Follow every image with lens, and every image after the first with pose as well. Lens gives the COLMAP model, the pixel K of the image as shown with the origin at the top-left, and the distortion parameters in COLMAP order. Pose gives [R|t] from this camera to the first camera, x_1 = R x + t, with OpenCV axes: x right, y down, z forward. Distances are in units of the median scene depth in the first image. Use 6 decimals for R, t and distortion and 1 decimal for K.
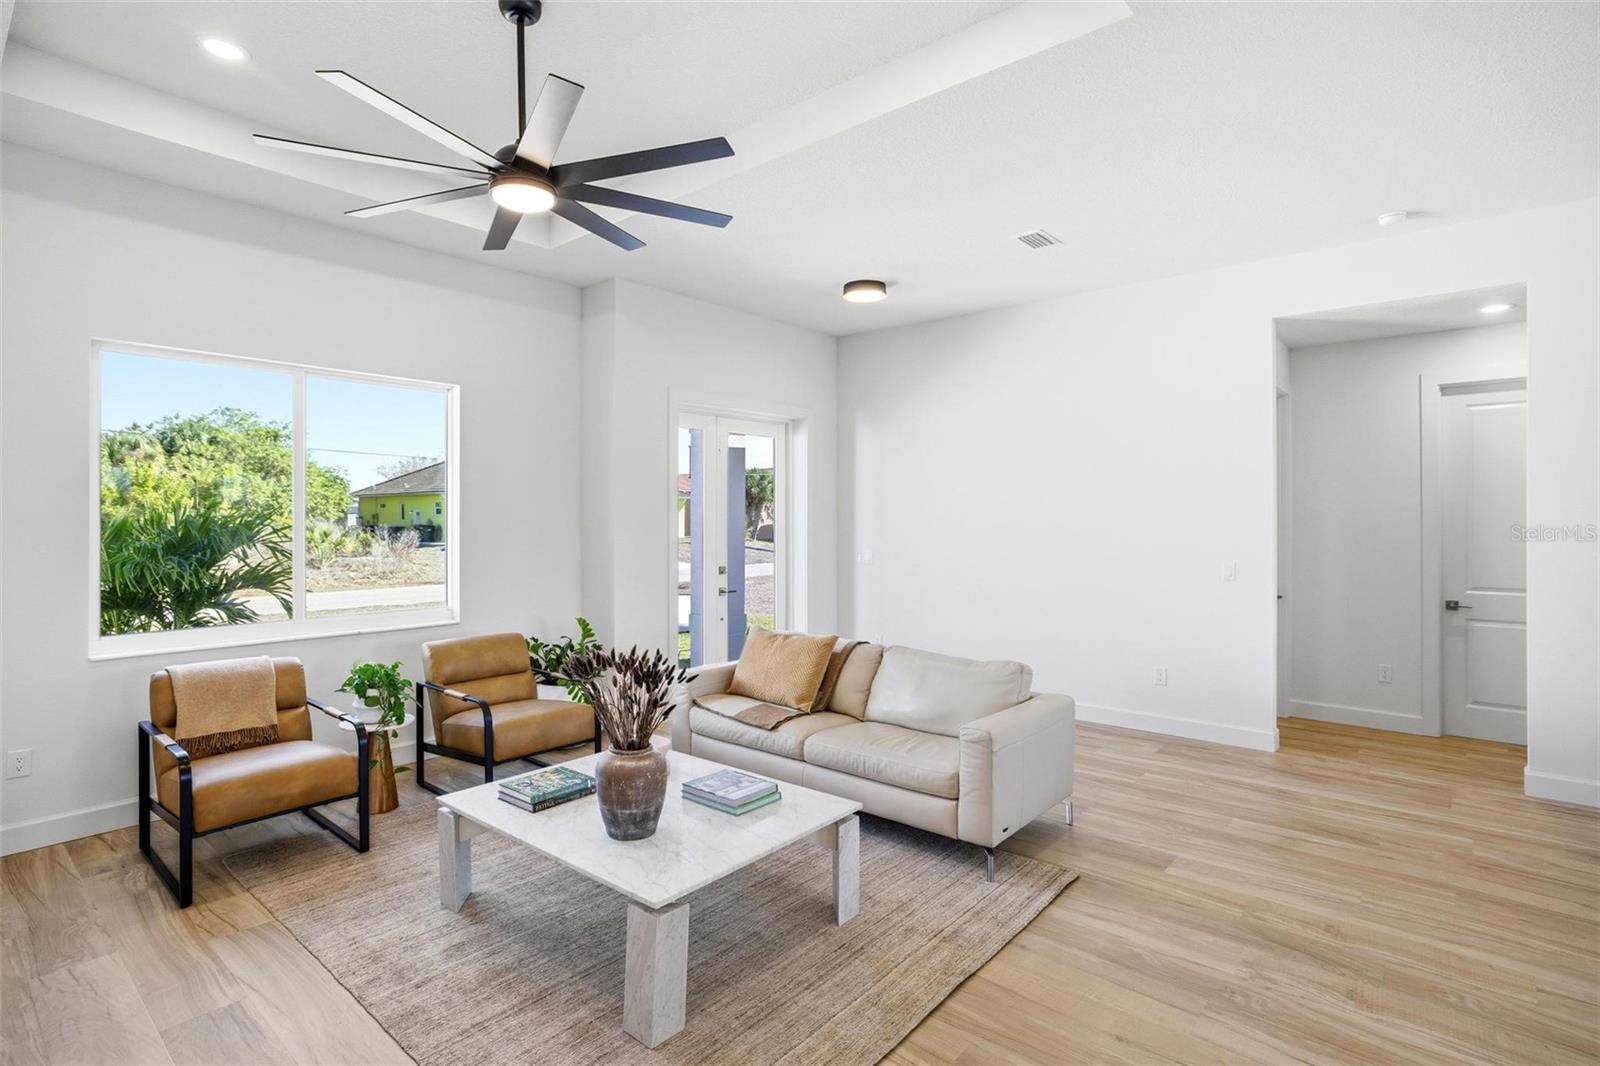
lens RADIAL K [[819.0, 0, 792.5], [0, 819.0, 518.2], [0, 0, 1]] dist [-0.047409, 0.031801]
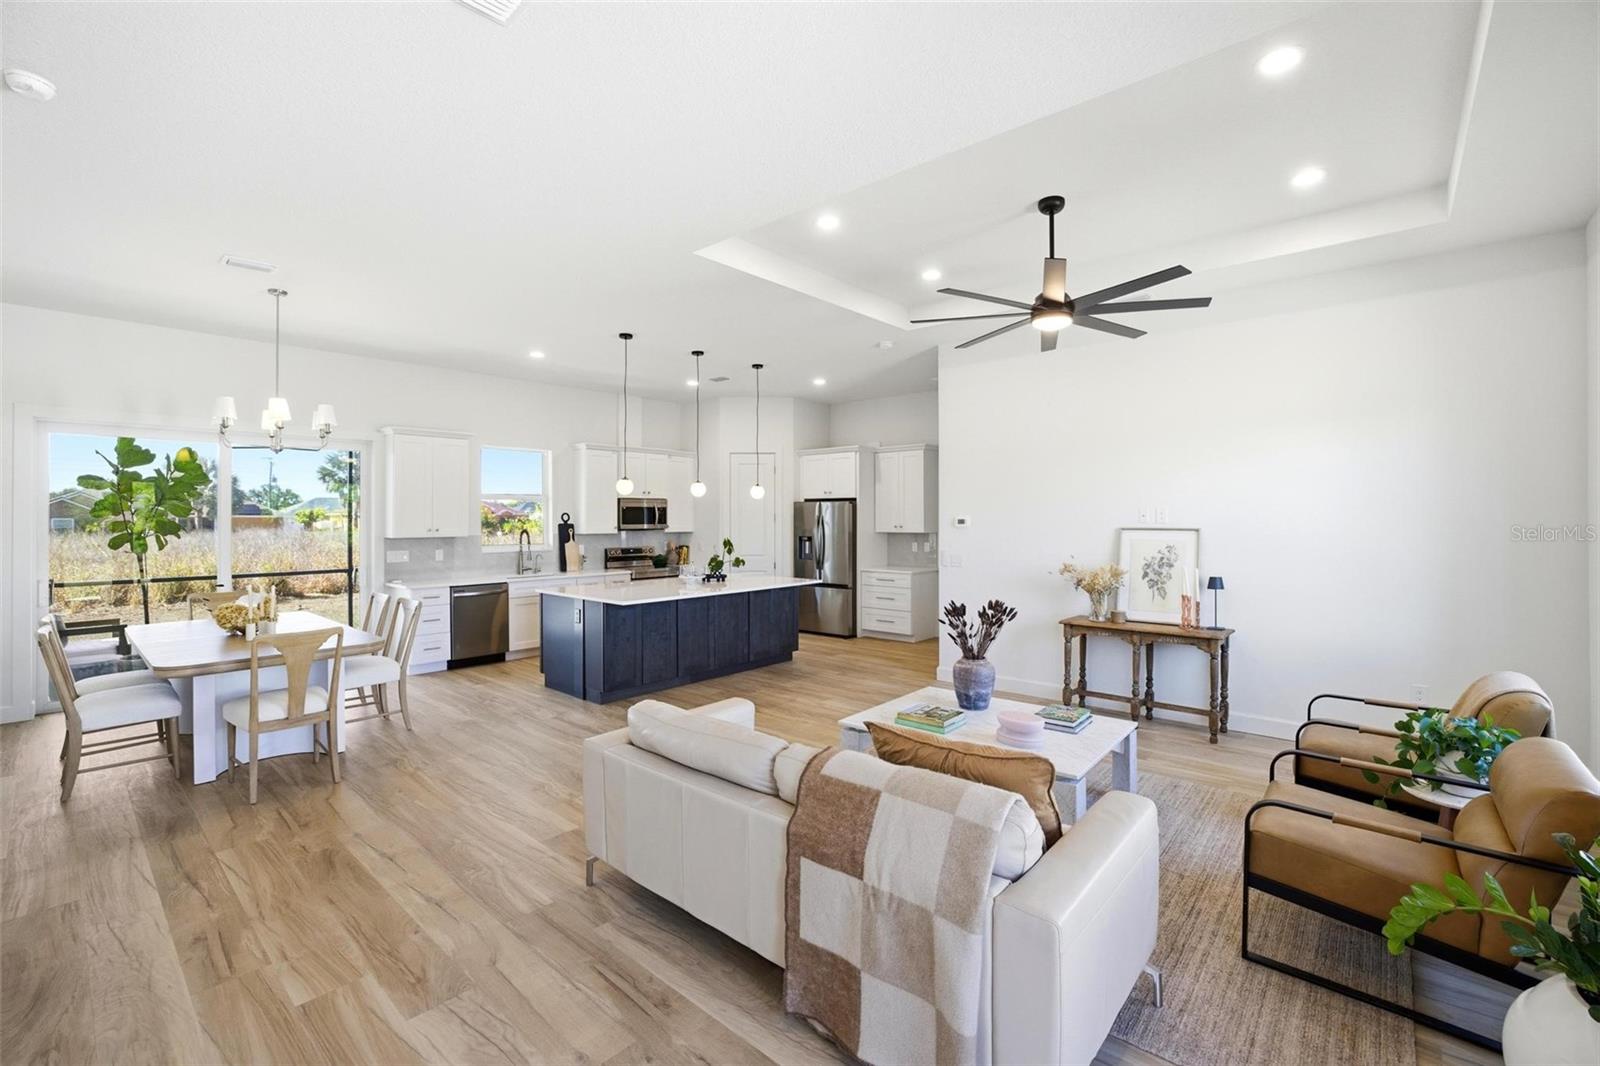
lens RADIAL K [[689.2, 0, 798.8], [0, 689.2, 519.0], [0, 0, 1]] dist [-0.027033, 0.000118]
pose [[-0.999914, 0.001654, 0.013047, 0.136198], [0.001721, 0.999986, 0.005073, -0.018899], [-0.013039, 0.005095, -0.999902, 2.159005]]
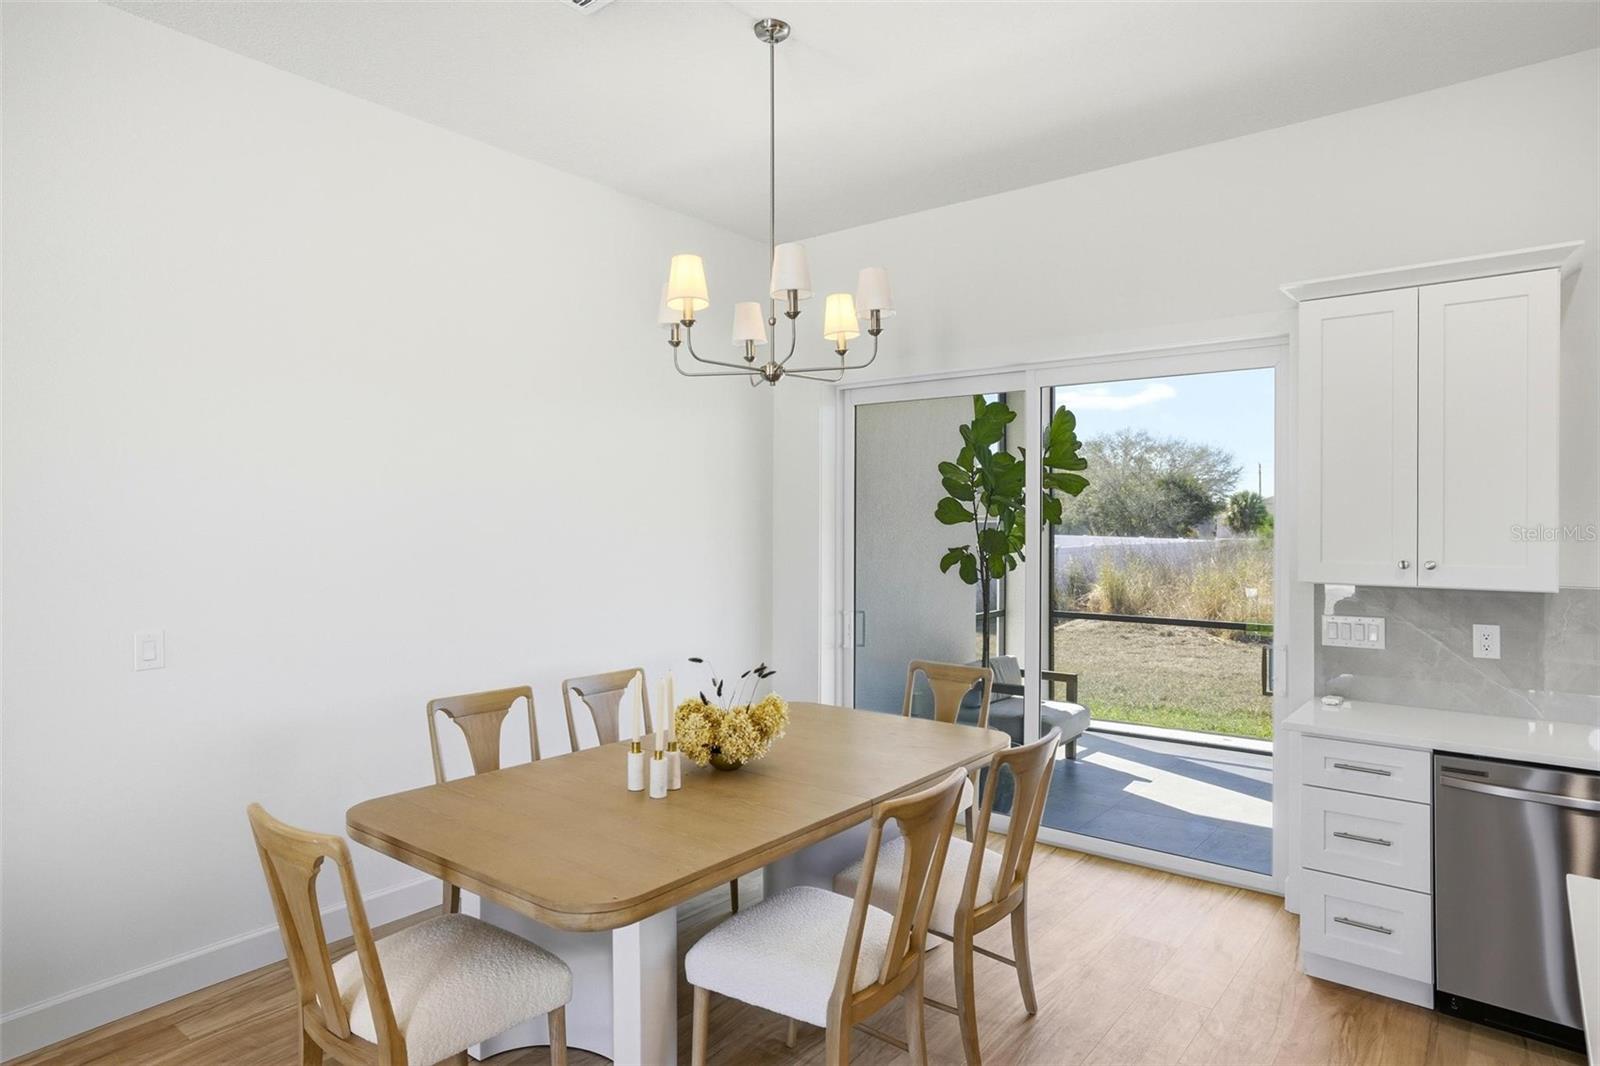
lens RADIAL K [[933.8, 0, 805.6], [0, 933.8, 527.5], [0, 0, 1]] dist [-0.022549, 0.026294]
pose [[-0.051020, -0.005727, 0.998681, 0.385124], [-0.000937, 0.999983, 0.005686, -0.021125], [-0.998697, -0.000646, -0.051025, 0.662303]]
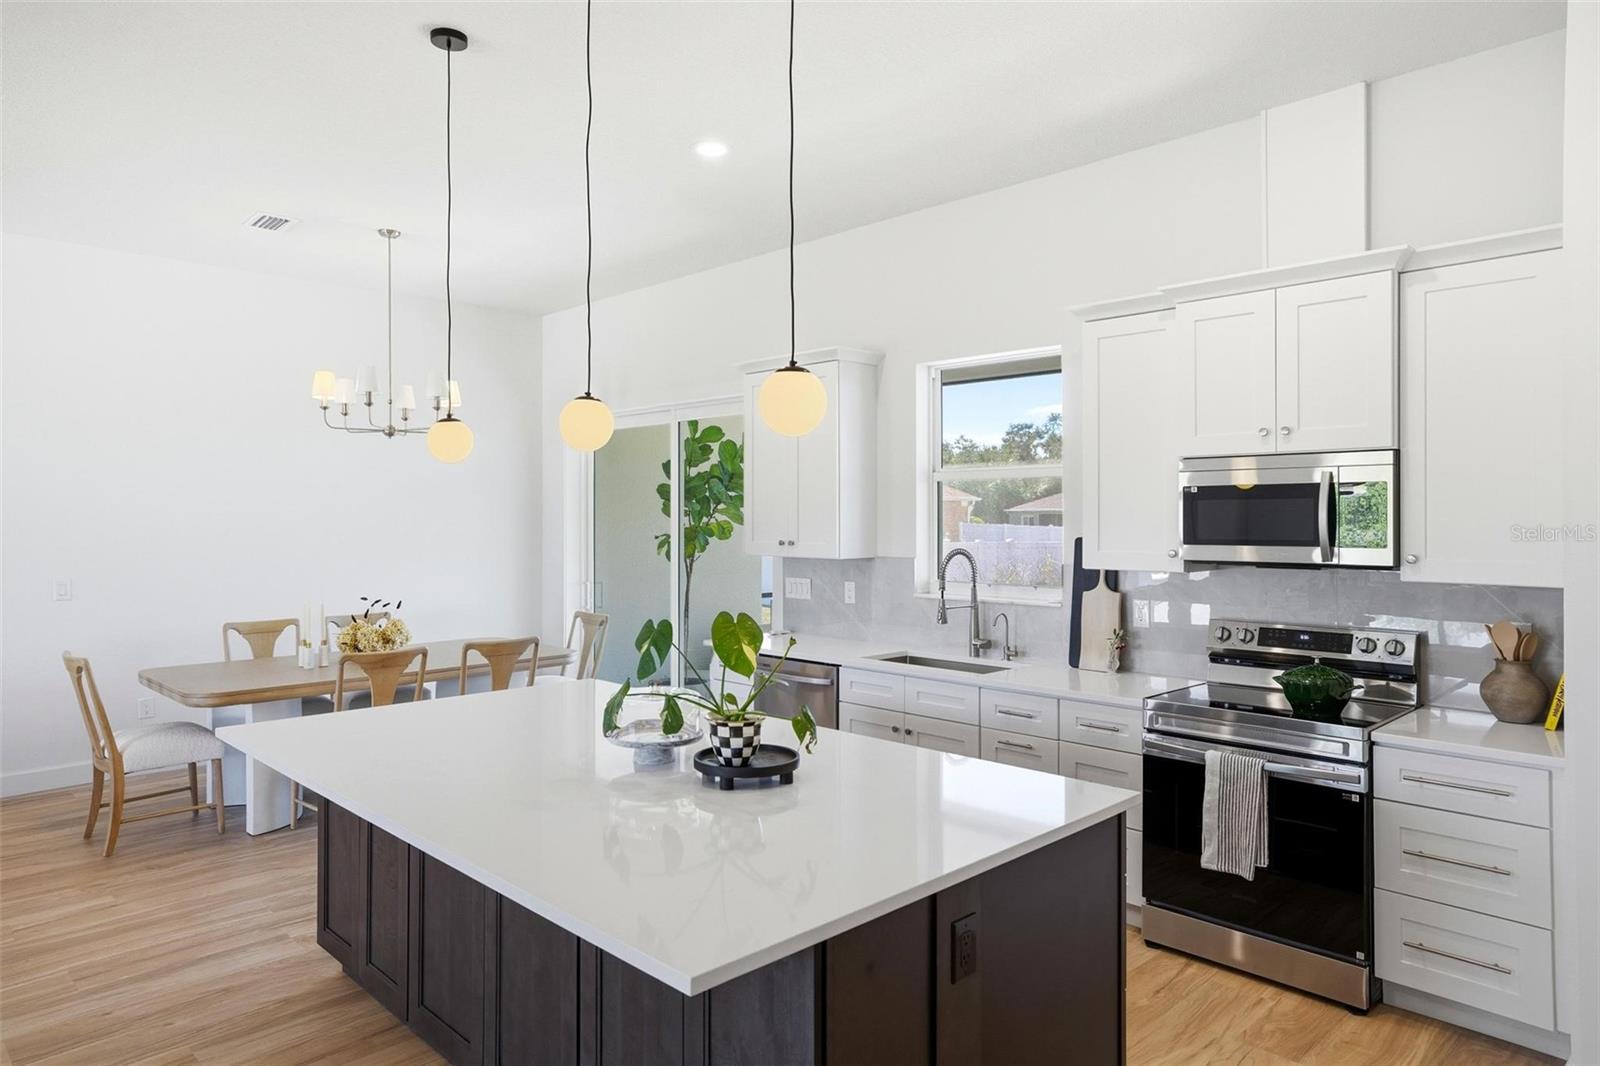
lens RADIAL K [[1007.5, 0, 805.8], [0, 1007.5, 516.9], [0, 0, 1]] dist [0.000444, 0.002836]
pose [[0.079551, -0.000386, 0.996831, -0.377446], [0.003877, 0.999992, 0.000077, -0.019522], [-0.996823, 0.003858, 0.079552, -0.223481]]
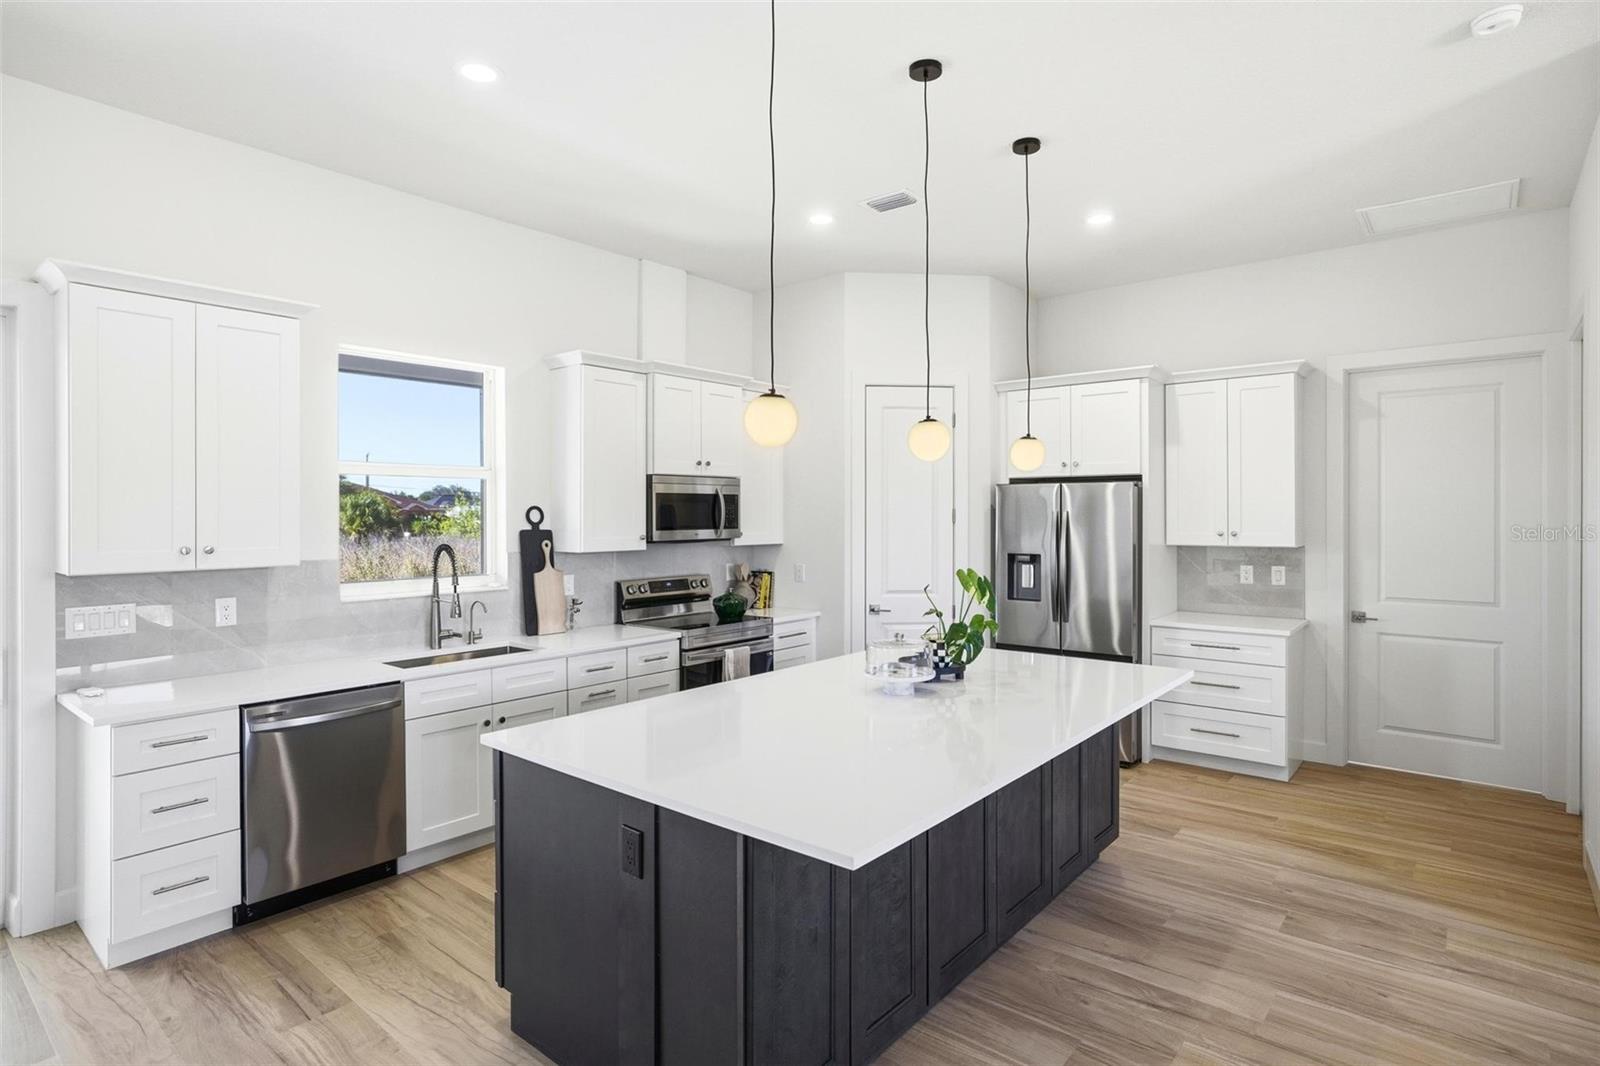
lens RADIAL K [[831.0, 0, 803.9], [0, 831.0, 518.4], [0, 0, 1]] dist [-0.027309, 0.020389]
pose [[-0.999767, 0.002638, -0.021421, 0.636685], [0.002432, 0.999951, 0.009639, -0.021759], [0.021445, 0.009584, -0.999724, 0.968627]]
